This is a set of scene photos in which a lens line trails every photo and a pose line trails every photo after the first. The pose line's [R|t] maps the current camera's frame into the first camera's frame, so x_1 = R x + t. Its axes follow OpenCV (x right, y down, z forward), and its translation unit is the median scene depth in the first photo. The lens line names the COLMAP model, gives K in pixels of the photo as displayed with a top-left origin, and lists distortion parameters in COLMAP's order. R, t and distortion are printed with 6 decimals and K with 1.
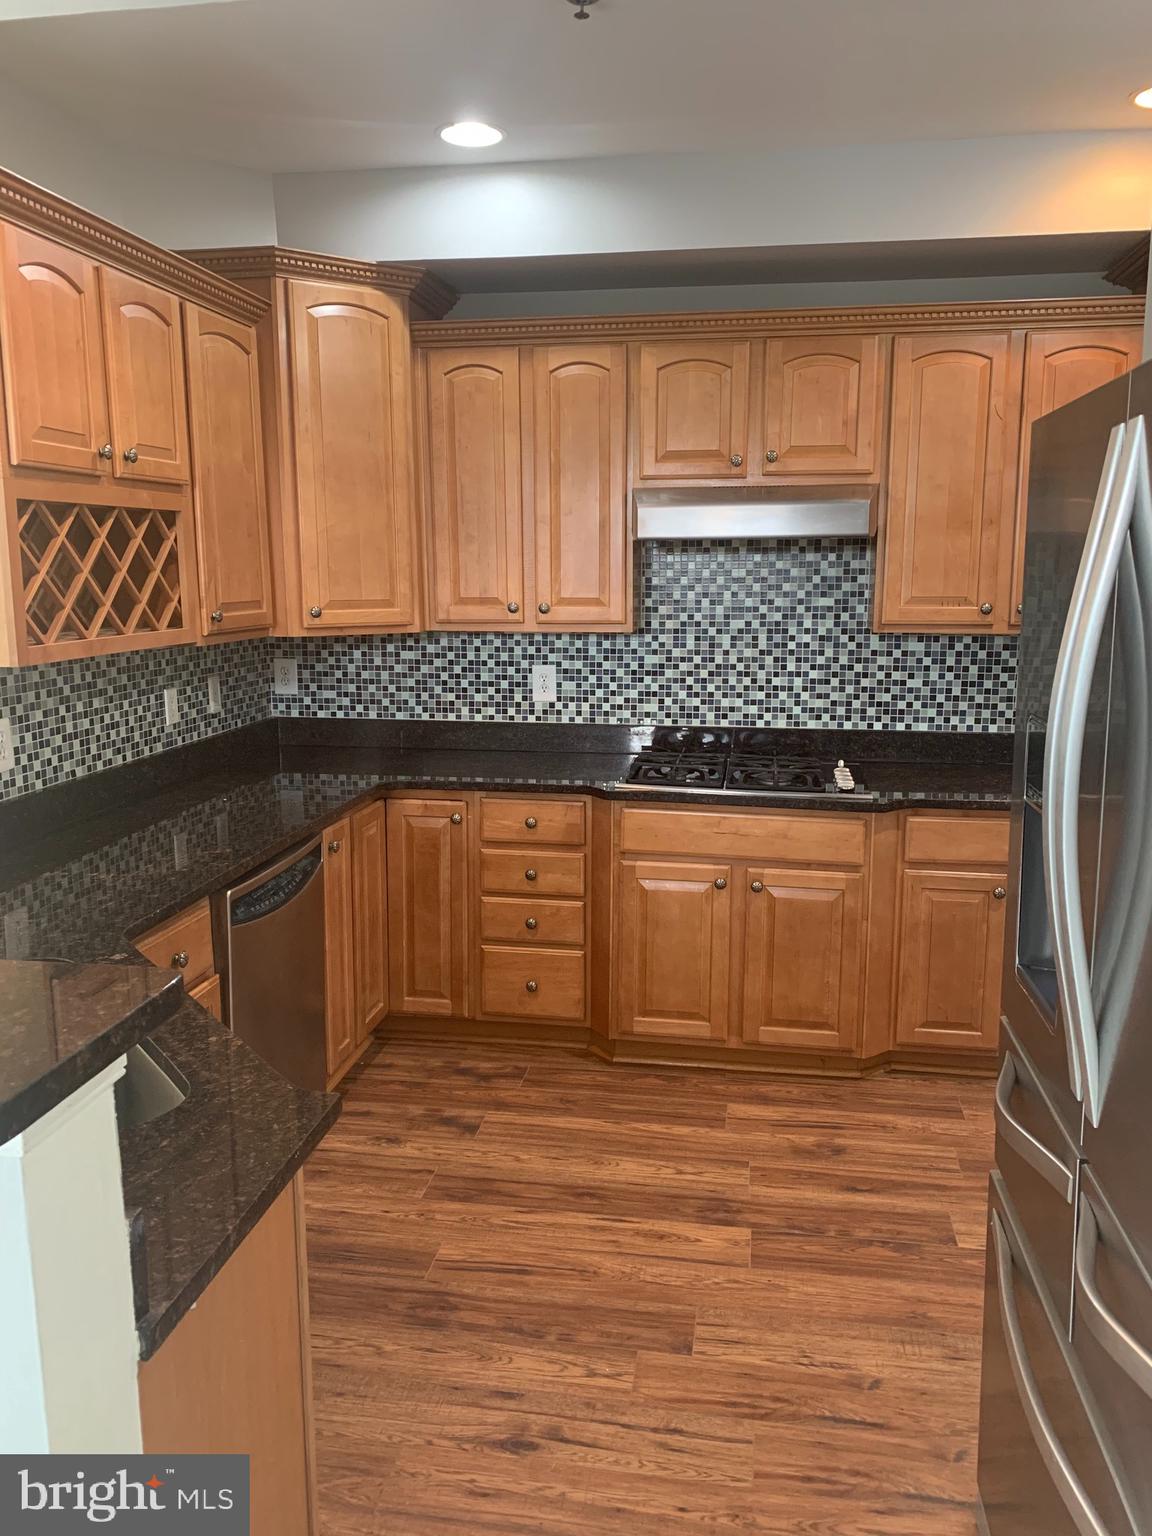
lens RADIAL K [[1164.7, 0, 585.0], [0, 1164.7, 758.5], [0, 0, 1]] dist [0.192963, -0.555805]
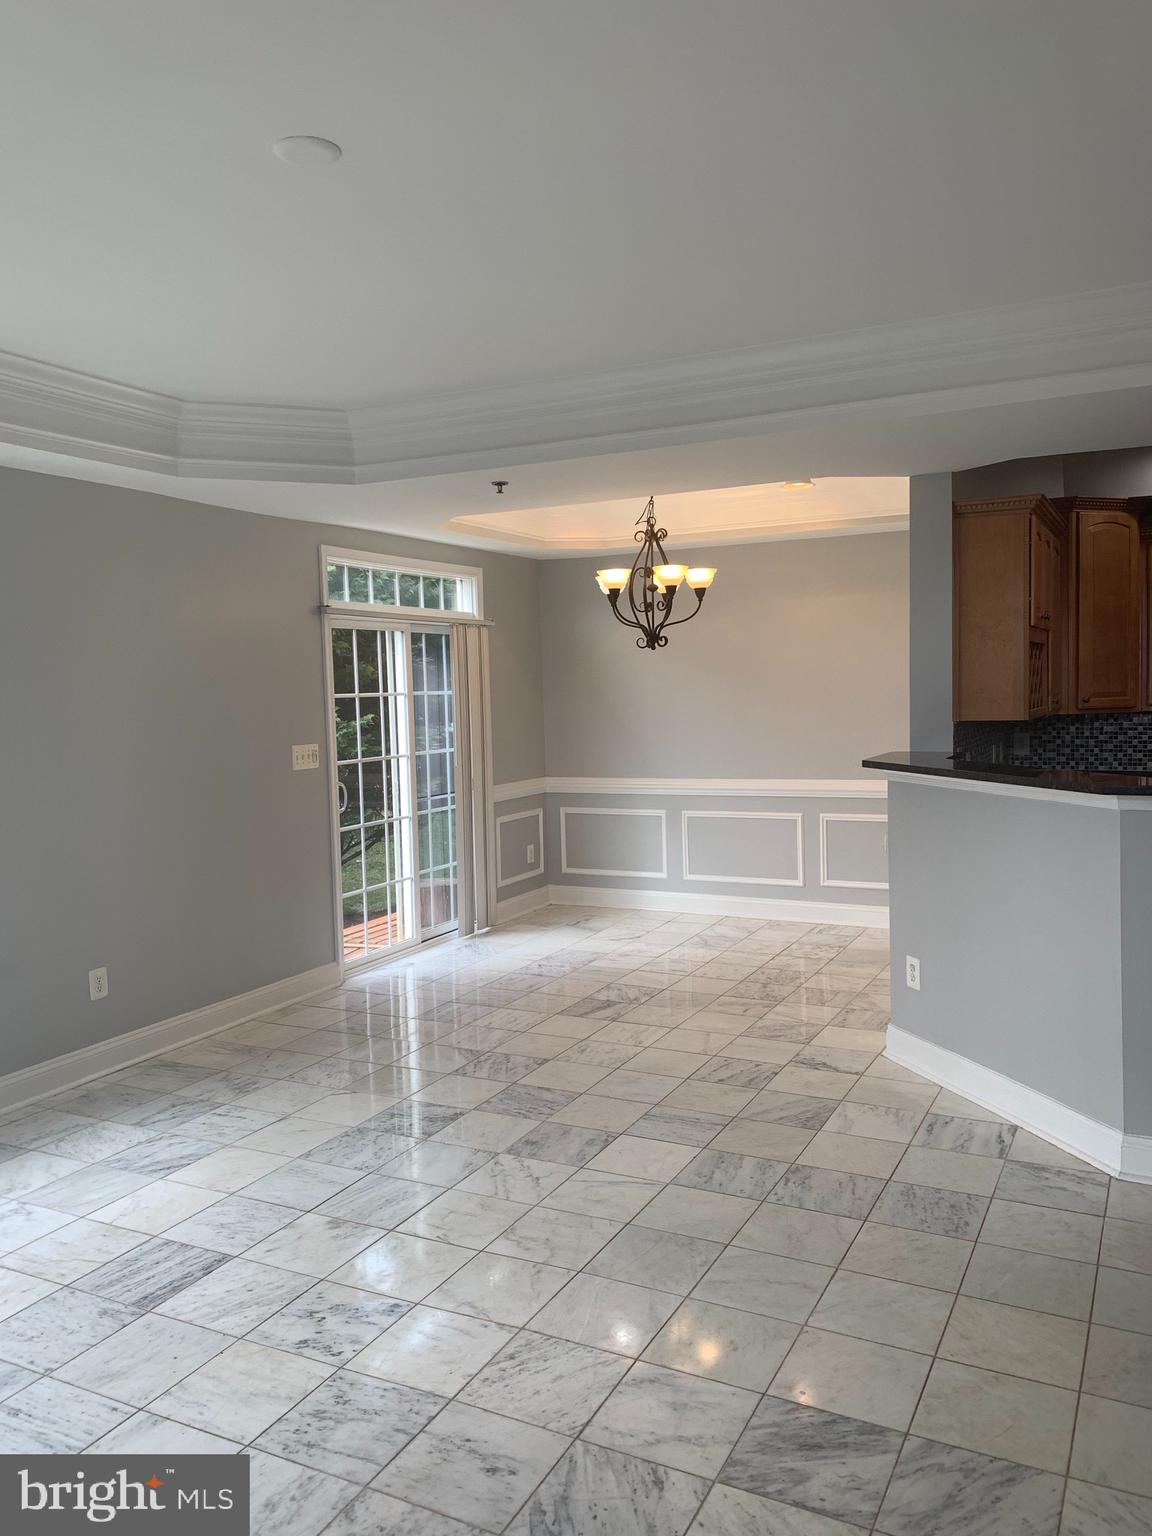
lens RADIAL K [[1146.9, 0, 592.8], [0, 1146.9, 750.6], [0, 0, 1]] dist [0.079509, -0.130241]
pose [[0.955957, -0.001333, -0.293503, -0.373989], [-0.029040, 0.994653, -0.099105, 0.118904], [0.292066, 0.103264, 0.950807, -0.695910]]
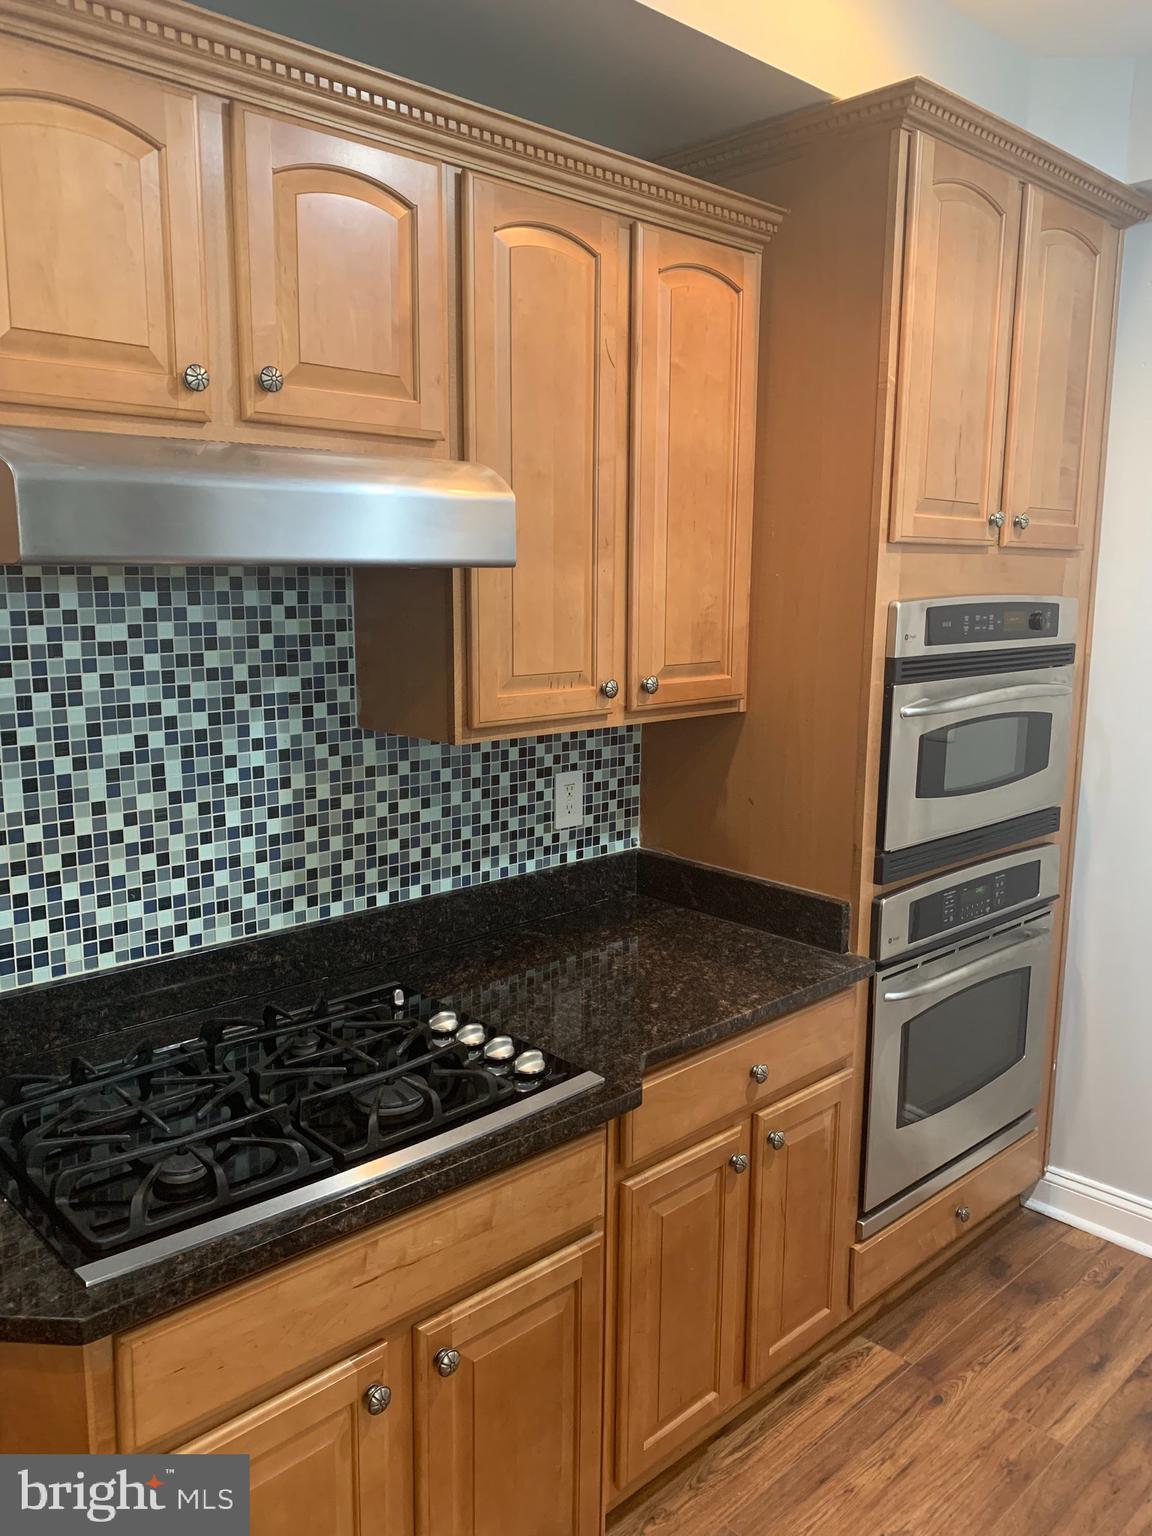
lens RADIAL K [[1164.7, 0, 585.0], [0, 1164.7, 758.5], [0, 0, 1]] dist [0.192963, -0.555805]
pose [[0.602096, -0.122180, 0.789020, -0.123634], [0.124318, 0.990516, 0.058515, -0.113998], [-0.788686, 0.062858, 0.611574, 0.579866]]
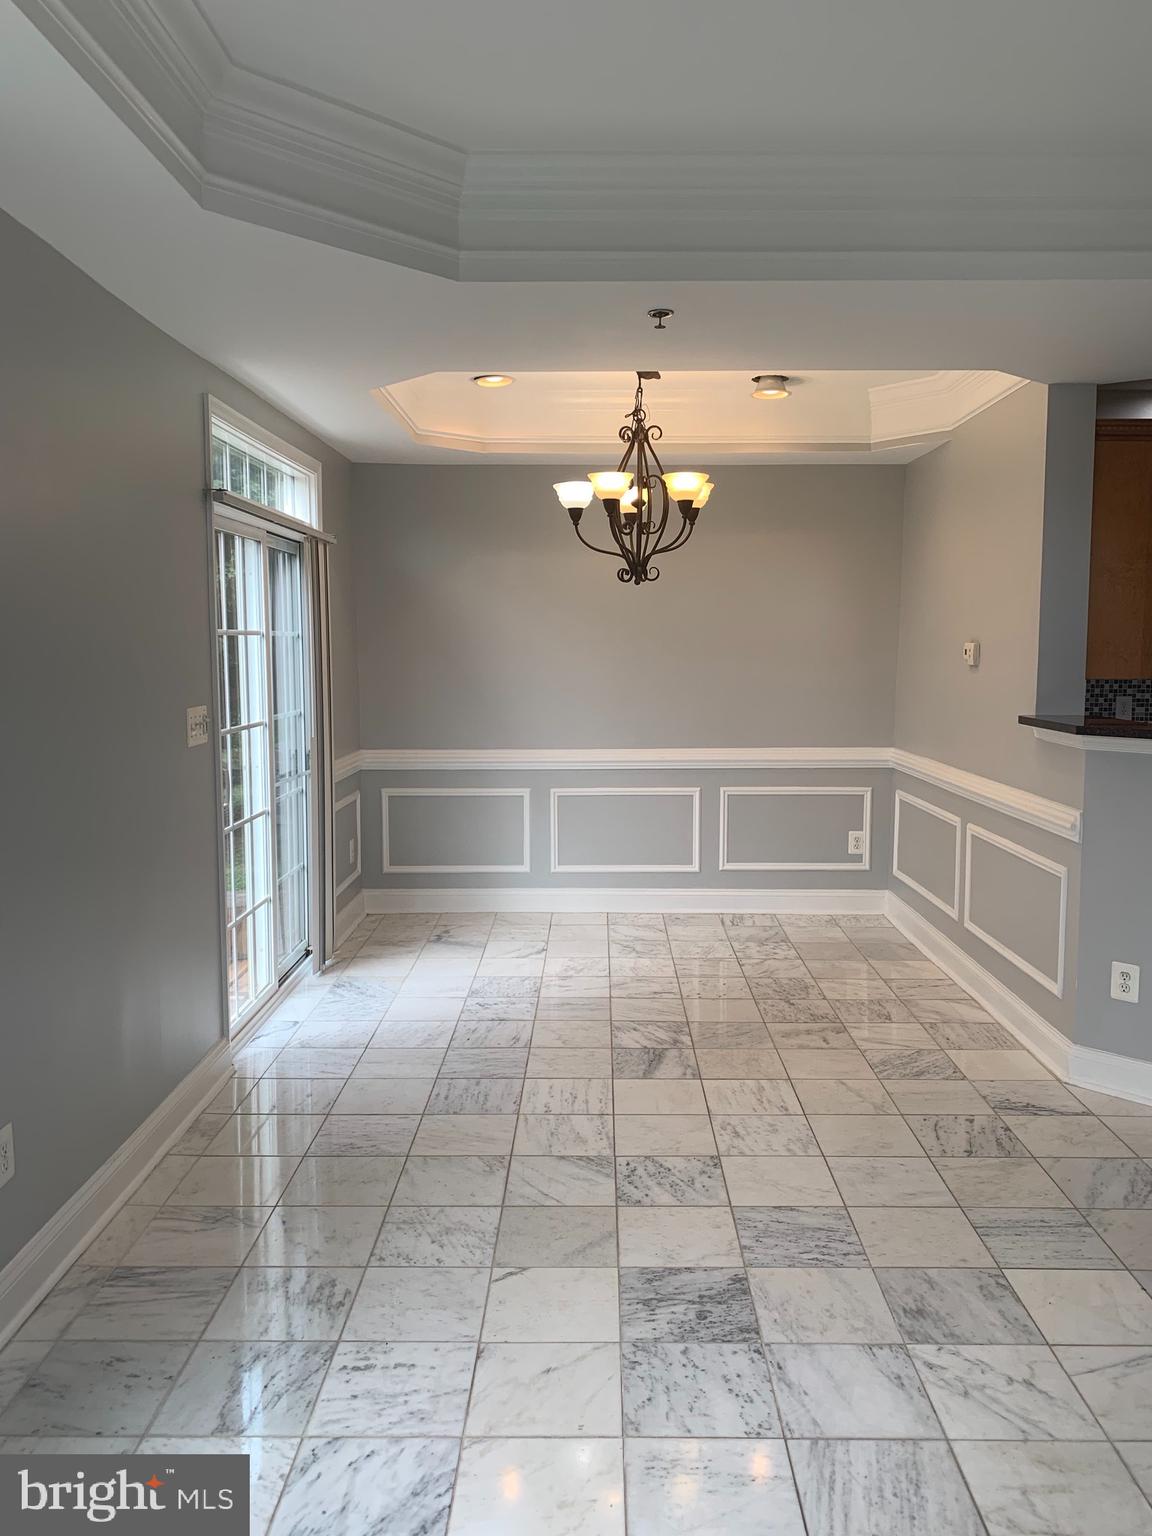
lens RADIAL K [[1155.1, 0, 593.1], [0, 1155.1, 752.5], [0, 0, 1]] dist [0.067548, -0.092115]
pose [[0.987369, -0.008519, 0.158211, -0.983791], [0.019501, 0.997495, -0.067994, 0.083879], [-0.157235, 0.070220, 0.985062, -0.382439]]
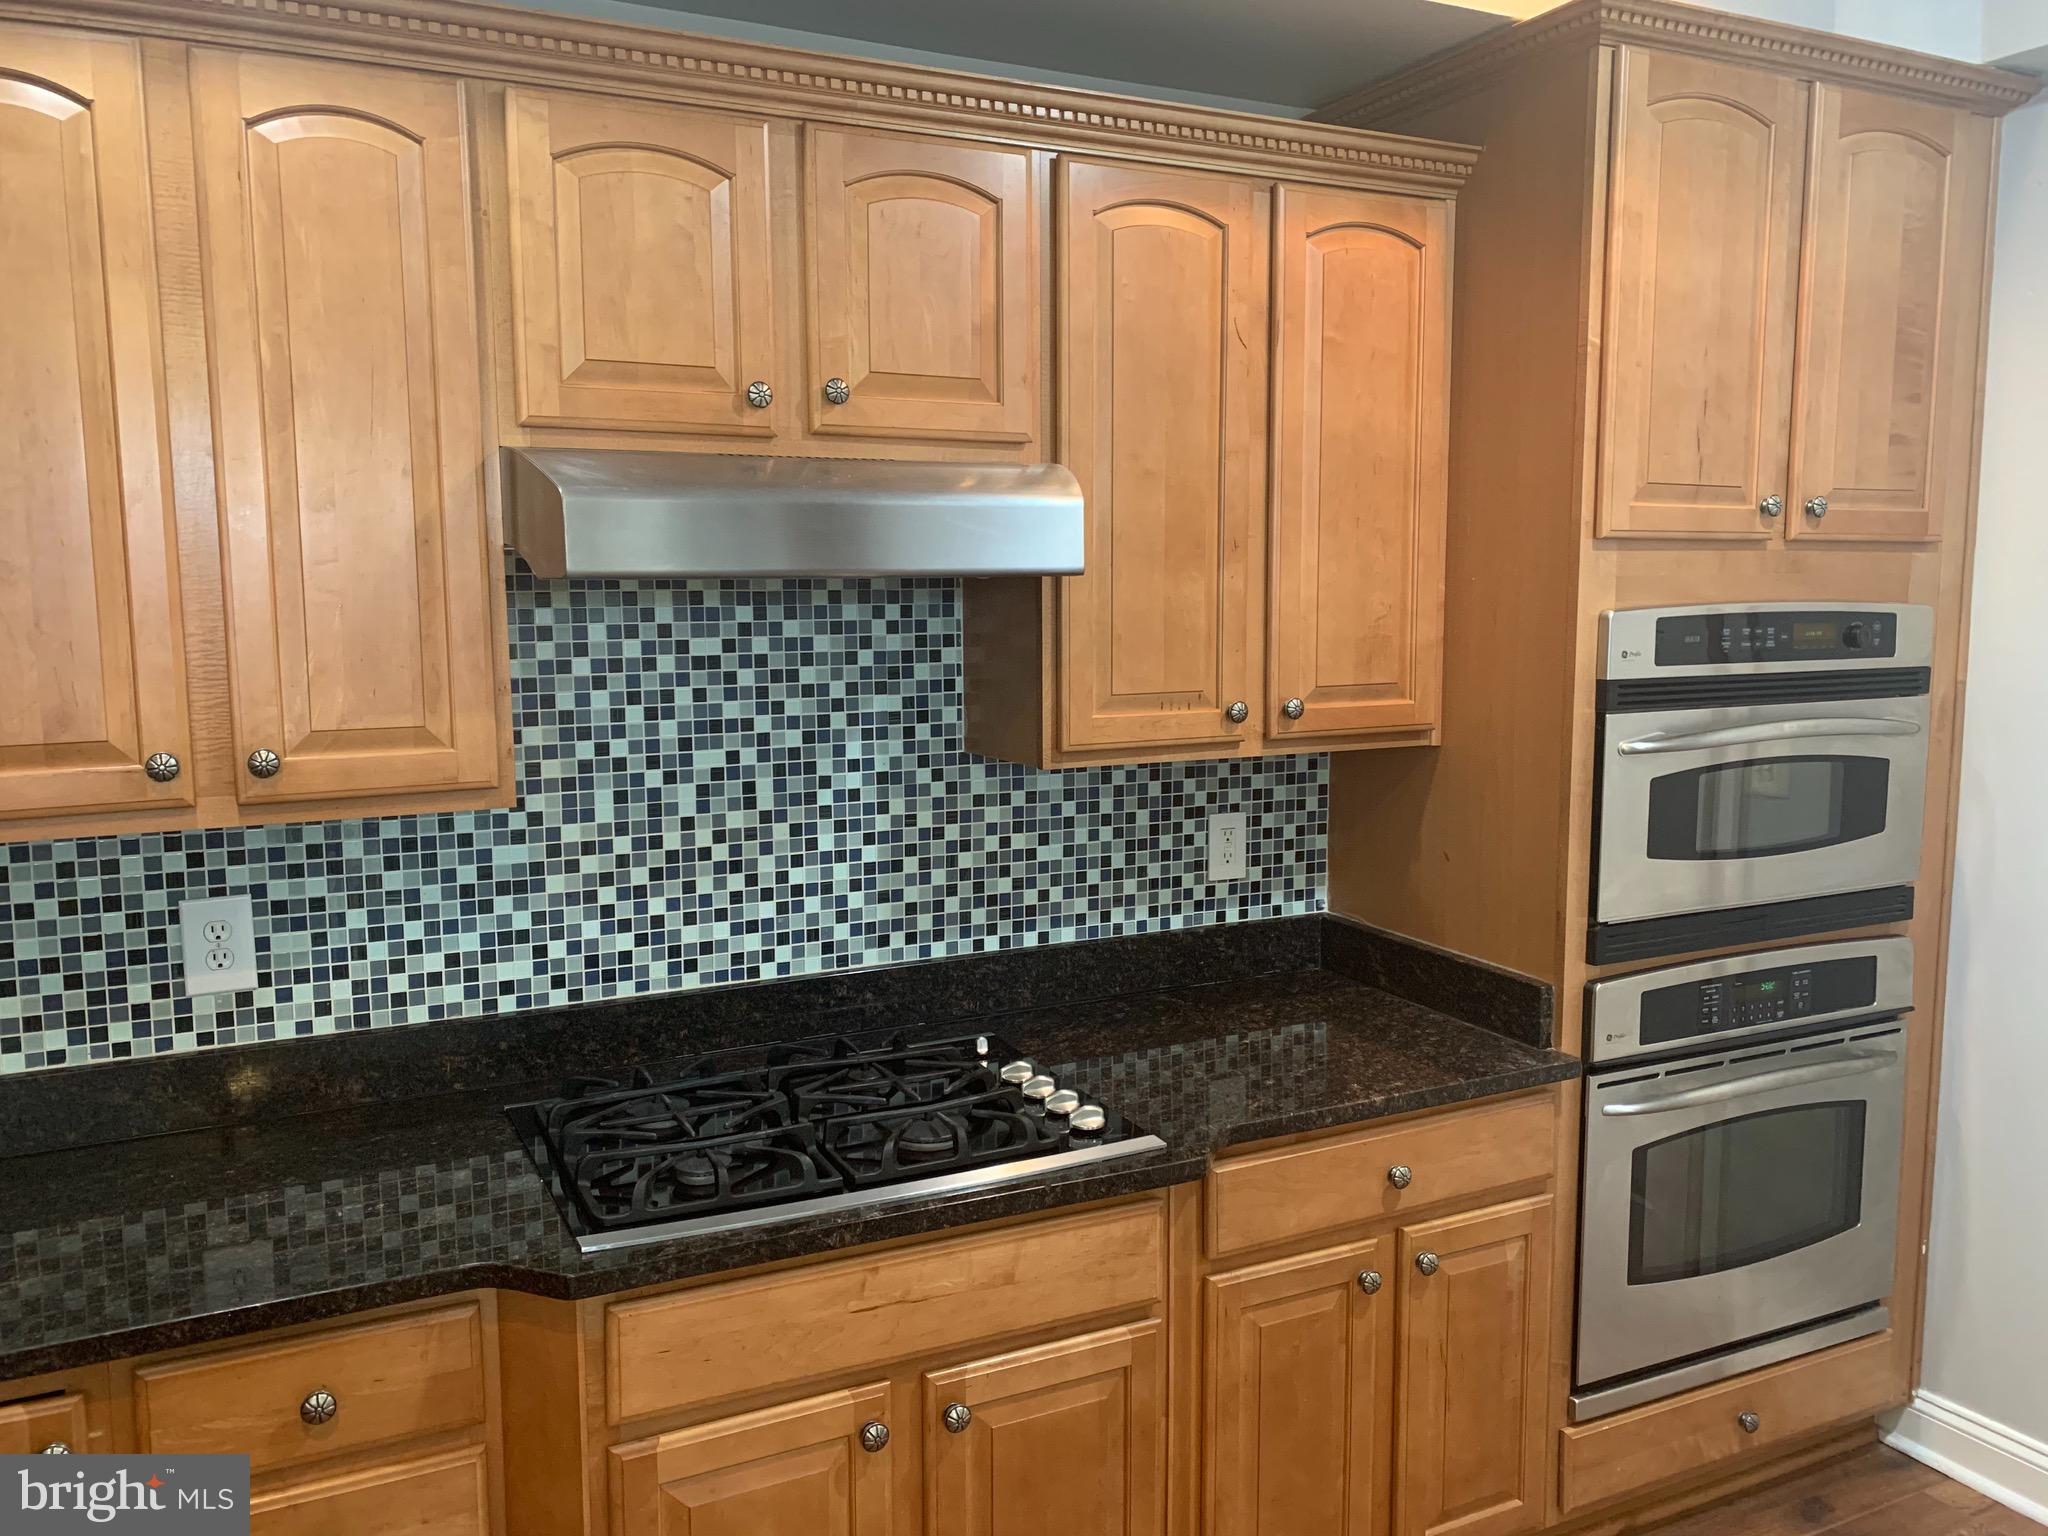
lens RADIAL K [[1552.9, 0, 1015.6], [0, 1552.9, 751.4], [0, 0, 1]] dist [0.192963, -0.555805]
pose [[0.812856, -0.068129, 0.578467, -0.120936], [0.101294, 0.994537, -0.025205, -0.091189], [-0.573590, 0.079083, 0.815316, 0.446281]]
